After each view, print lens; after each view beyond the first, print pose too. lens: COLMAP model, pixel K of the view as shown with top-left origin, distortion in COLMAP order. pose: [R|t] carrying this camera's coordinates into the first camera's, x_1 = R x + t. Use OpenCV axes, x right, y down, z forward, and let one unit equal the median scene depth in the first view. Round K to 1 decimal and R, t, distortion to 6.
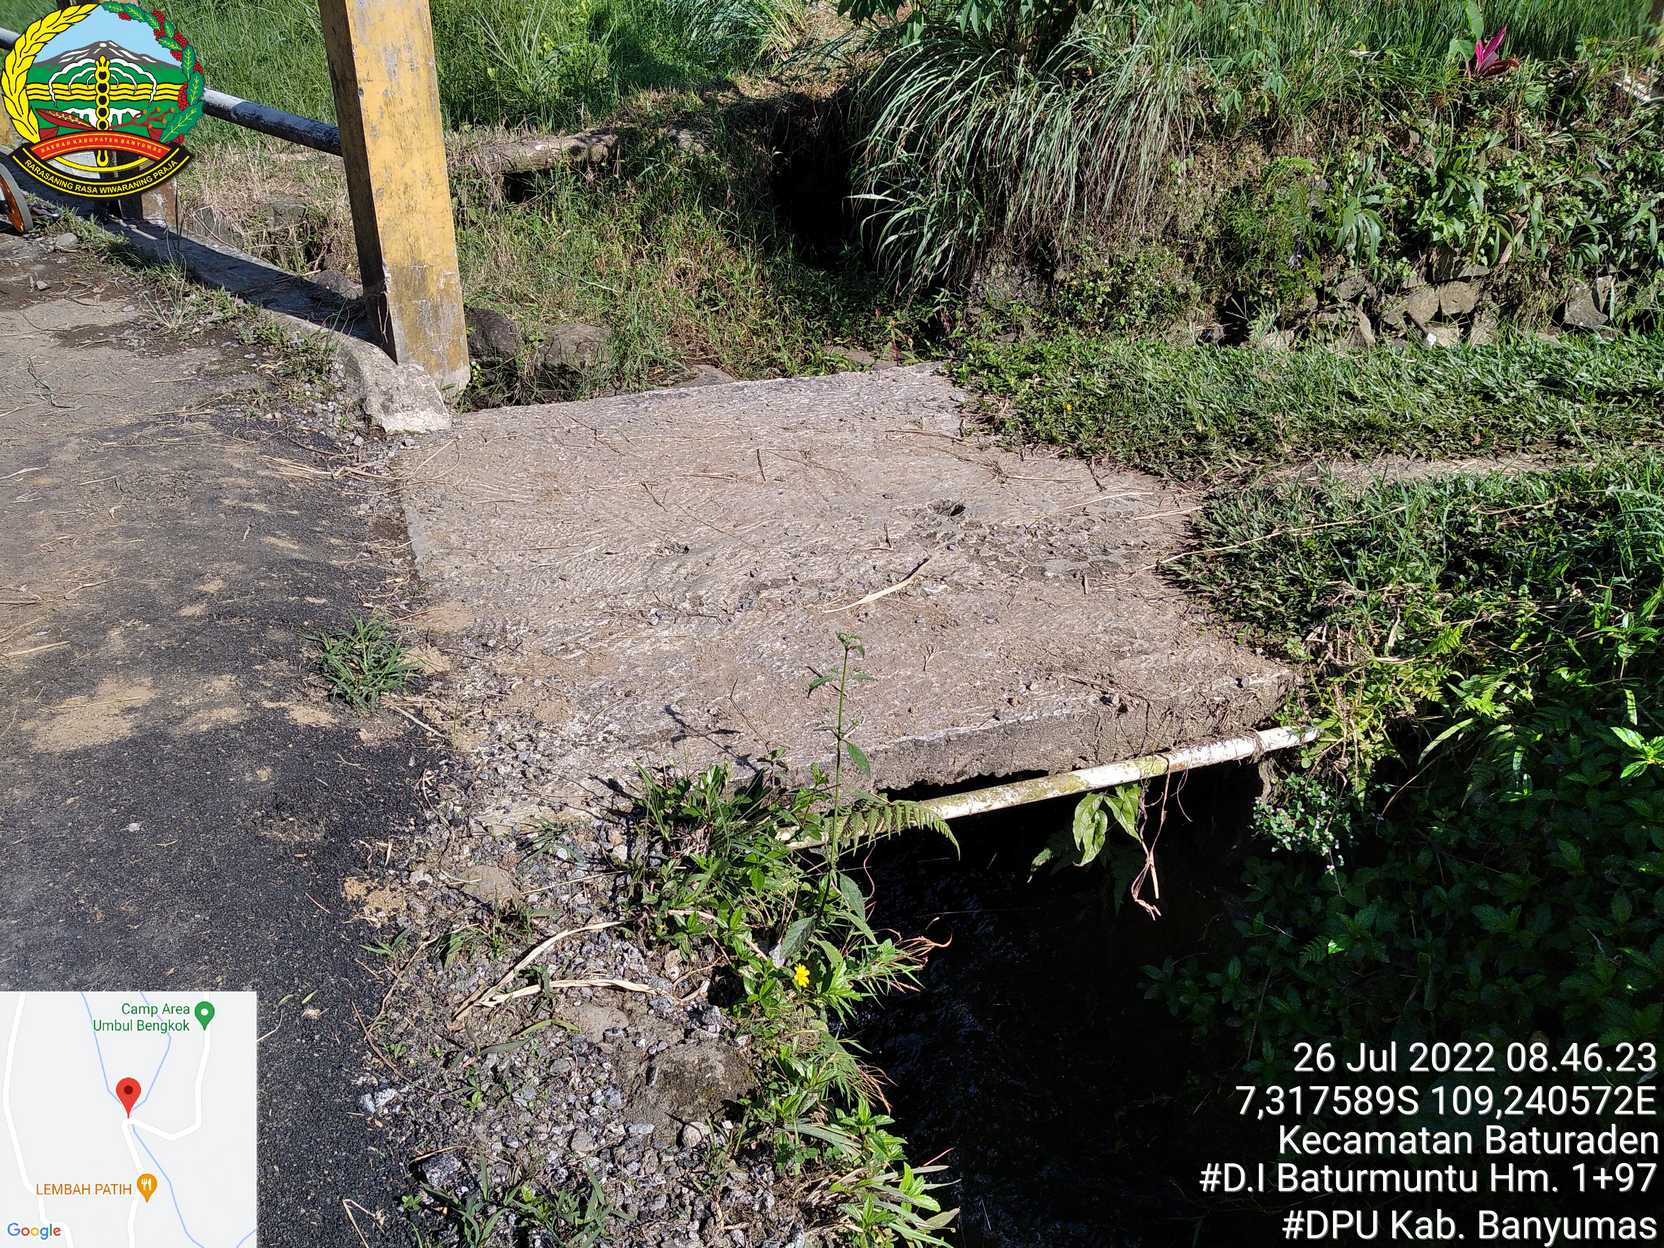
lens RADIAL K [[1393.2, 0, 834.1], [0, 1393.2, 619.8], [0, 0, 1]] dist [0.028682, -0.078384]
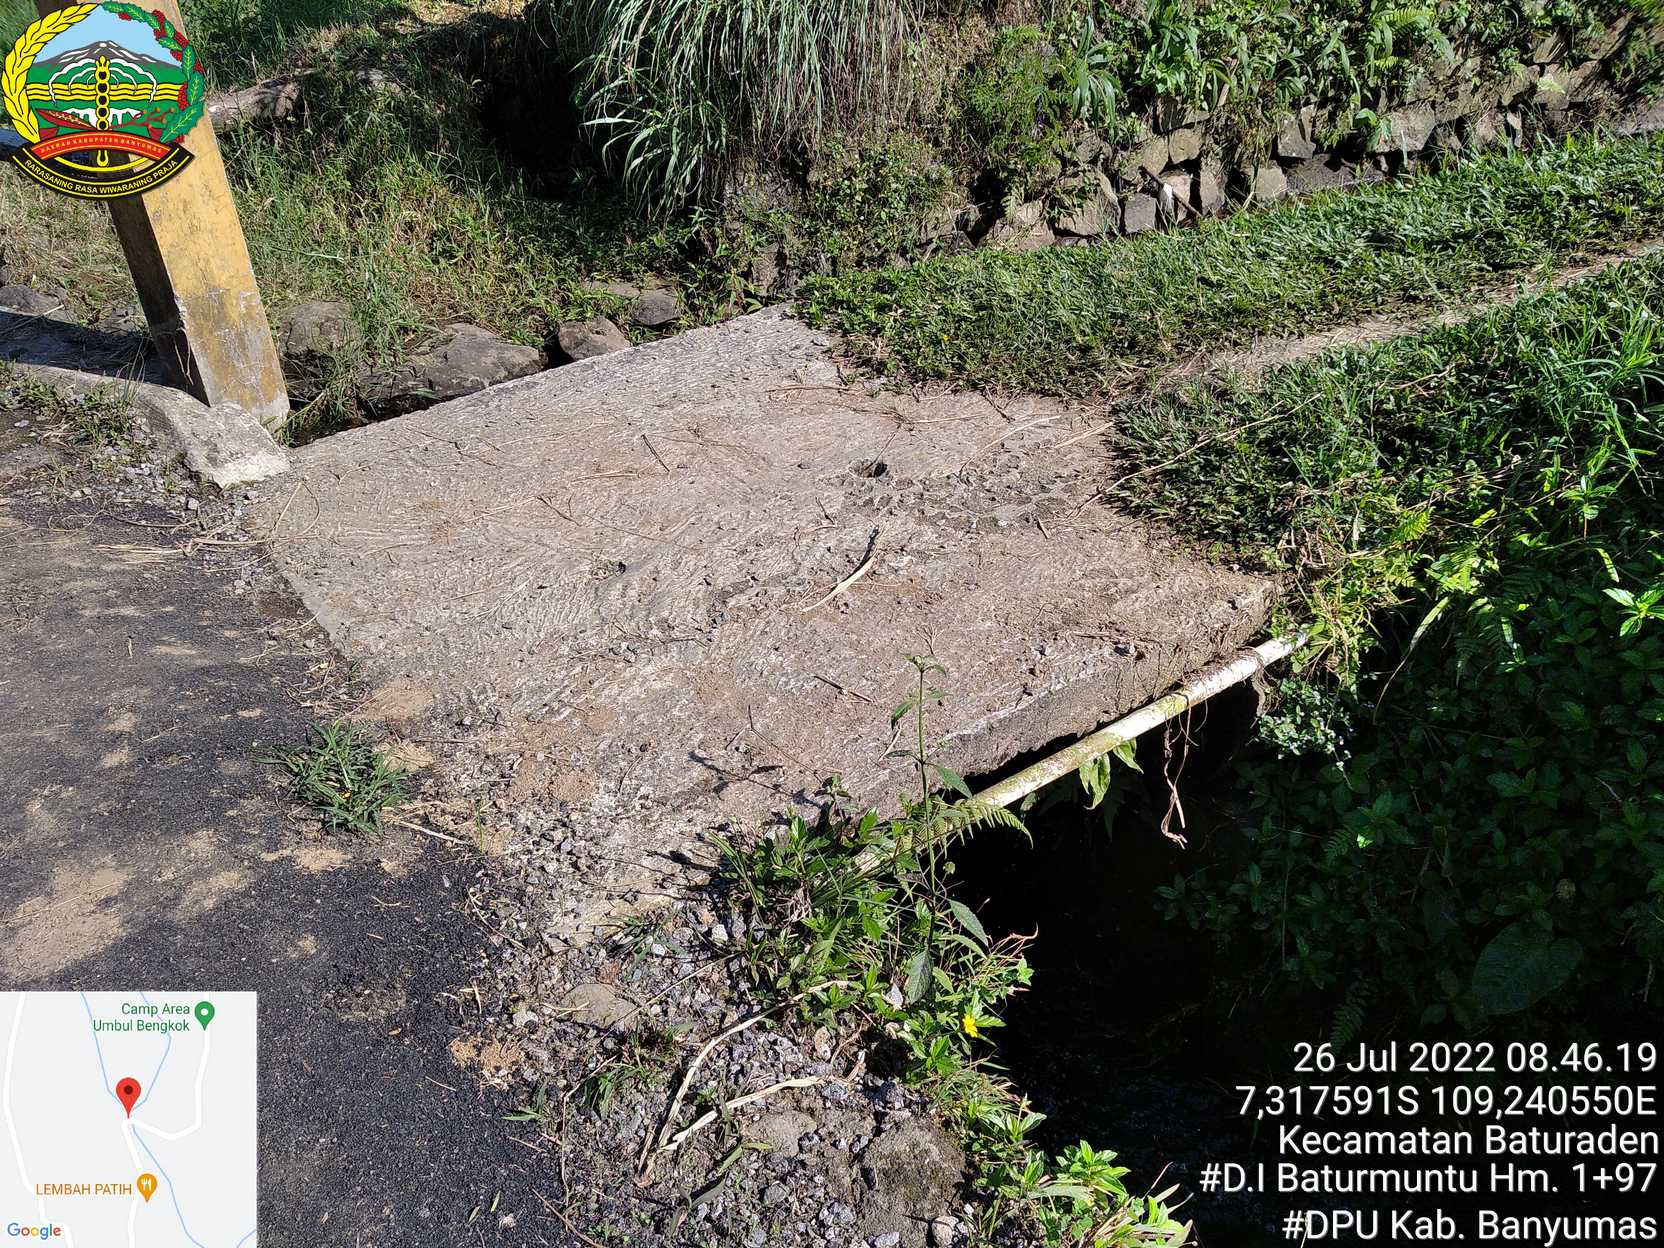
lens RADIAL K [[1393.2, 0, 840.7], [0, 1393.2, 619.9], [0, 0, 1]] dist [0.028682, -0.078384]
pose [[0.962947, -0.193996, 0.187348, -0.135135], [0.179112, 0.979374, 0.093512, -0.070017], [-0.201625, -0.056491, 0.977832, 0.059084]]
